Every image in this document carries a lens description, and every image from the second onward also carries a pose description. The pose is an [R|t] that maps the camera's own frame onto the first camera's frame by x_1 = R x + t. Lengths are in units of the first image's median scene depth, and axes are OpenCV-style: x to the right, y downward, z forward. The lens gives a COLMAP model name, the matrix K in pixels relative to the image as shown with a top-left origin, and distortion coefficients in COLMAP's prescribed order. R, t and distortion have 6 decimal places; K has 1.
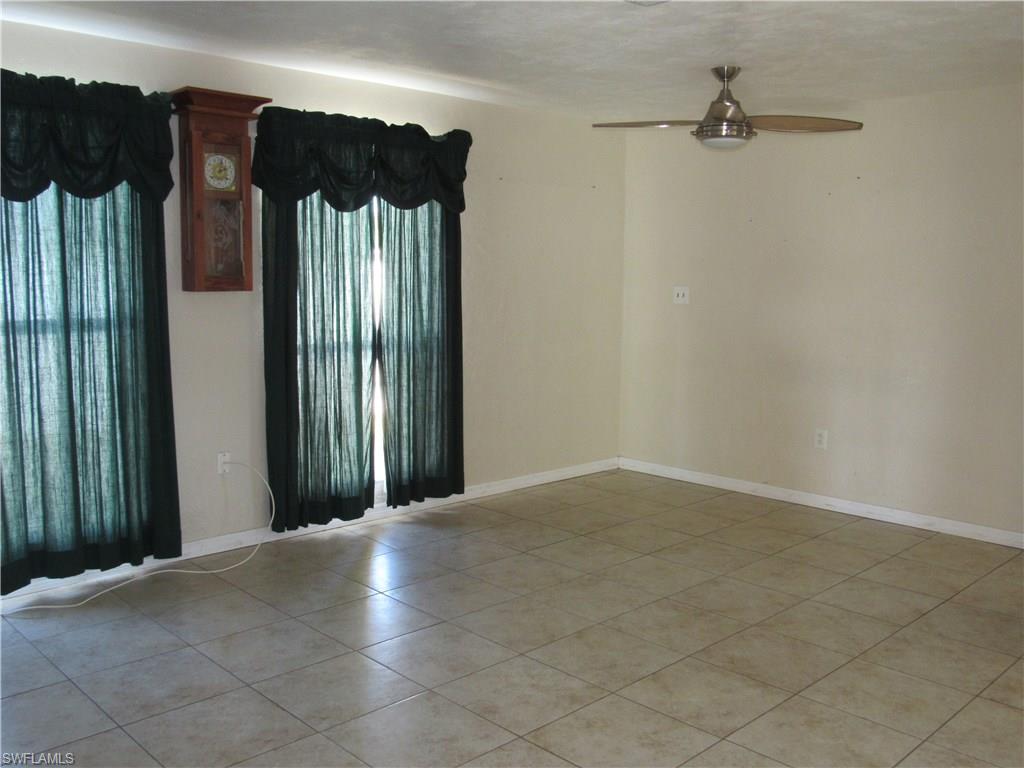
lens RADIAL K [[949.0, 0, 512.0], [0, 949.0, 384.0], [0, 0, 1]] dist [-0.022067, -0.016339]
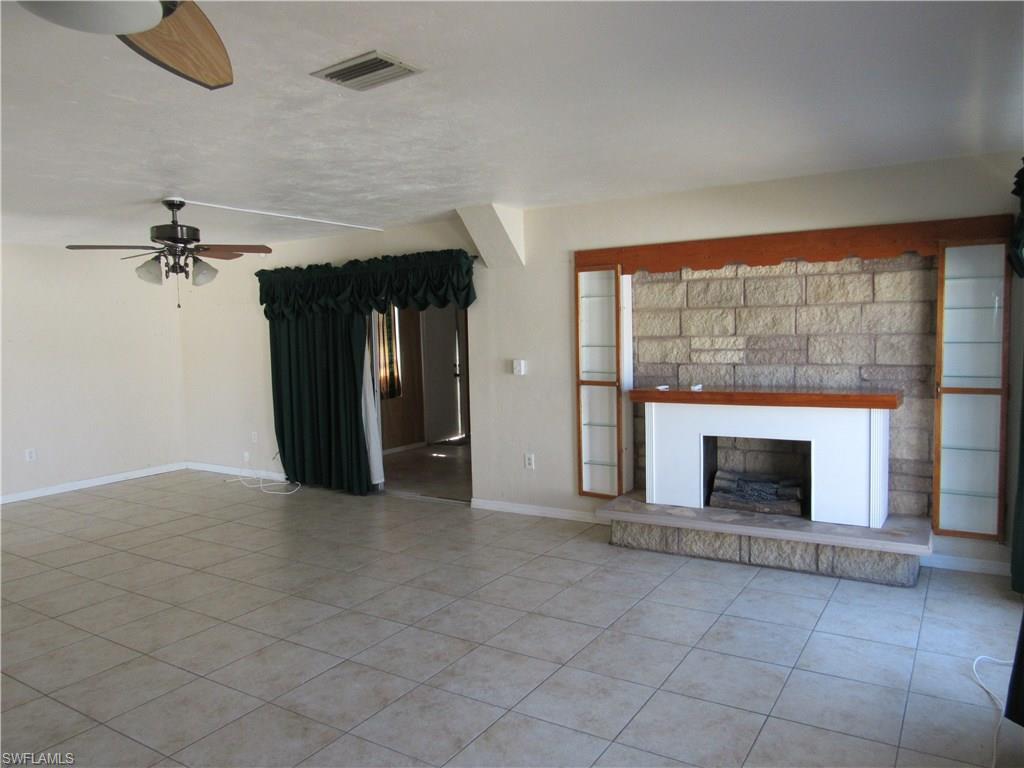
lens RADIAL K [[726.7, 0, 512.0], [0, 726.7, 384.0], [0, 0, 1]] dist [-0.070921, -0.000210]
pose [[-0.972783, 0.029538, -0.229828, 0.143874], [-0.015363, 0.981438, 0.191164, -0.176237], [0.231208, 0.189492, -0.954272, 1.356238]]
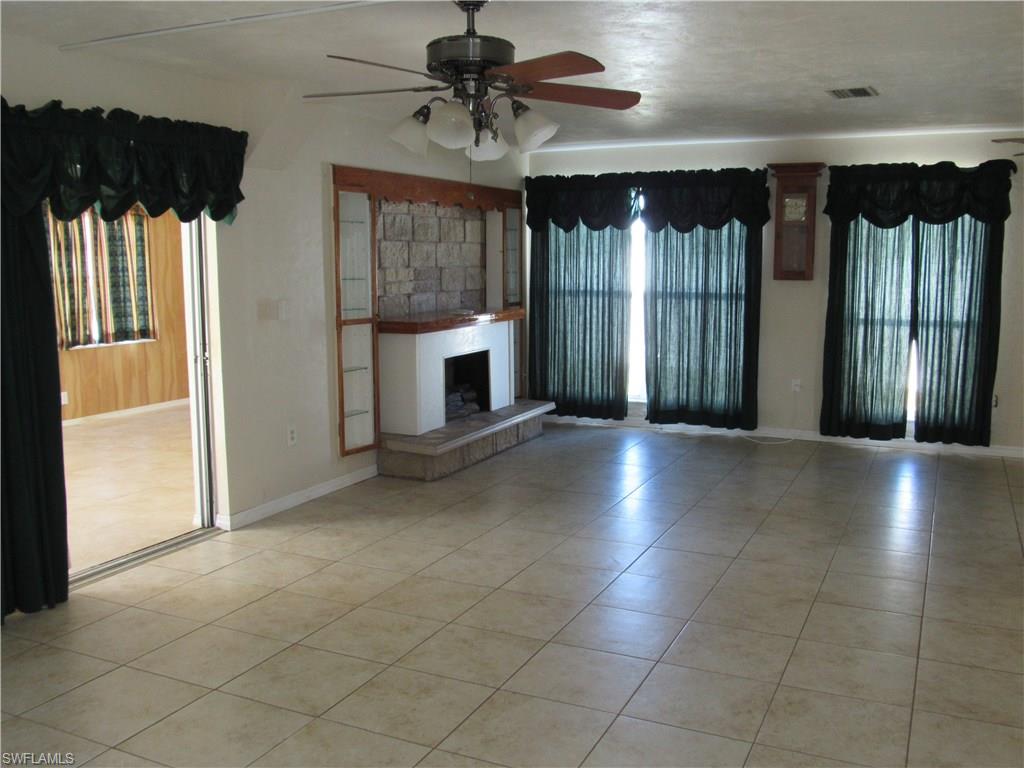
lens RADIAL K [[949.0, 0, 512.0], [0, 949.0, 384.0], [0, 0, 1]] dist [-0.022067, -0.016339]
pose [[0.349873, 0.115688, -0.929626, 1.113800], [-0.113773, 0.990247, 0.080413, 0.005304], [0.929863, 0.077631, 0.359623, -0.051499]]
